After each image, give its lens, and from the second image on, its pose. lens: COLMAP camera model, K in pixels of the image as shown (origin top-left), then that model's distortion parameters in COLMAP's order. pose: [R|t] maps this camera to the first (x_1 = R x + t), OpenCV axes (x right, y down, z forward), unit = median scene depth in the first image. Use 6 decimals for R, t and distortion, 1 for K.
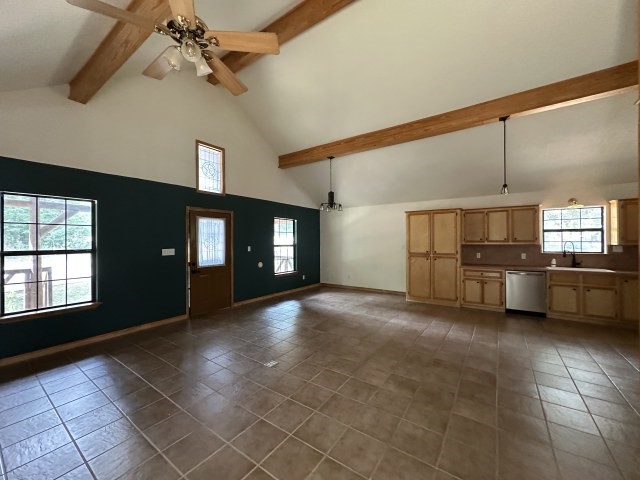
lens RADIAL K [[255.3, 0, 319.0], [0, 255.3, 239.6], [0, 0, 1]] dist [-0.006182, 0.000366]
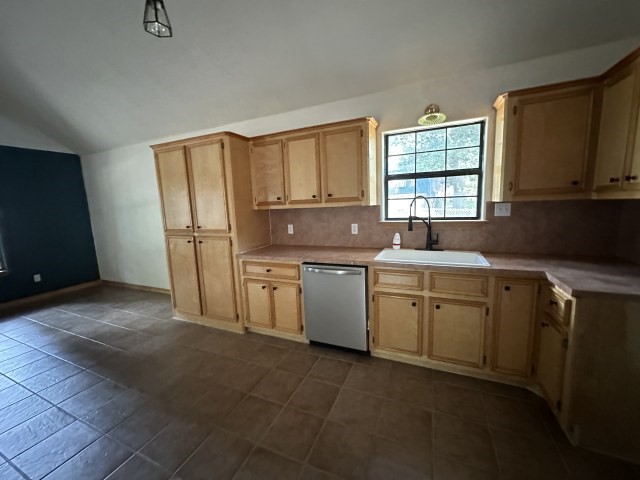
lens RADIAL K [[255.3, 0, 320.5], [0, 255.3, 239.1], [0, 0, 1]] dist [-0.006182, 0.000366]
pose [[0.979233, -0.062293, 0.192933, 0.660267], [0.034418, 0.988892, 0.144597, 0.008687], [-0.199797, -0.134954, 0.970499, 0.525223]]
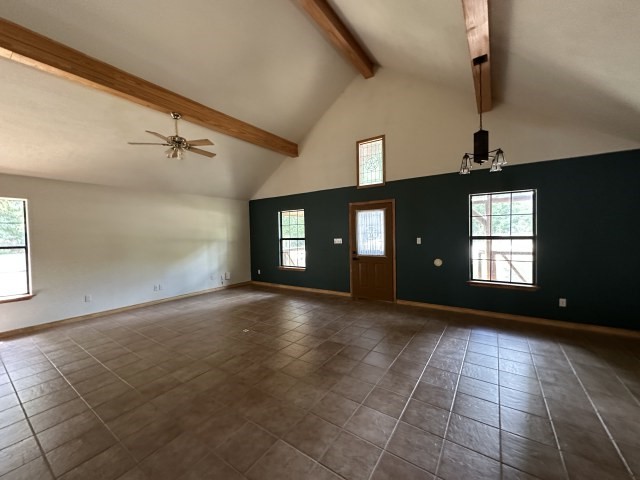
lens RADIAL K [[255.3, 0, 322.1], [0, 255.3, 240.8], [0, 0, 1]] dist [-0.006182, 0.000366]
pose [[0.017811, 0.035582, -0.999208, 0.624651], [0.023925, 0.999065, 0.036003, -0.000826], [0.999555, -0.024547, 0.016943, 0.788043]]
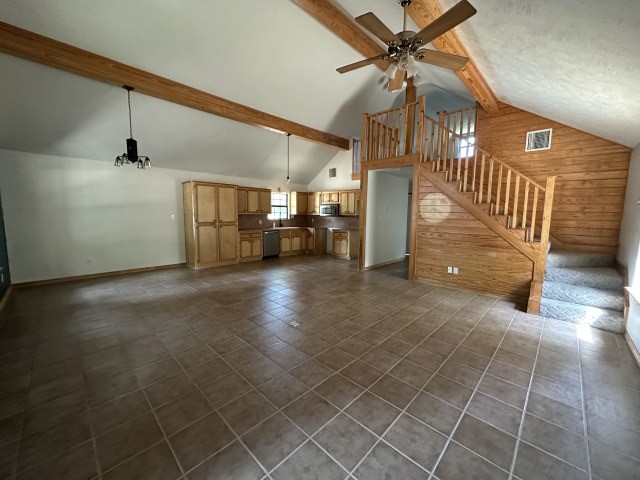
lens RADIAL K [[255.3, 0, 319.7], [0, 255.3, 240.2], [0, 0, 1]] dist [-0.006182, 0.000366]
pose [[0.153708, -0.097826, 0.983262, -0.686977], [-0.016060, 0.994708, 0.101475, 0.013288], [-0.987986, -0.031388, 0.151324, 0.428630]]
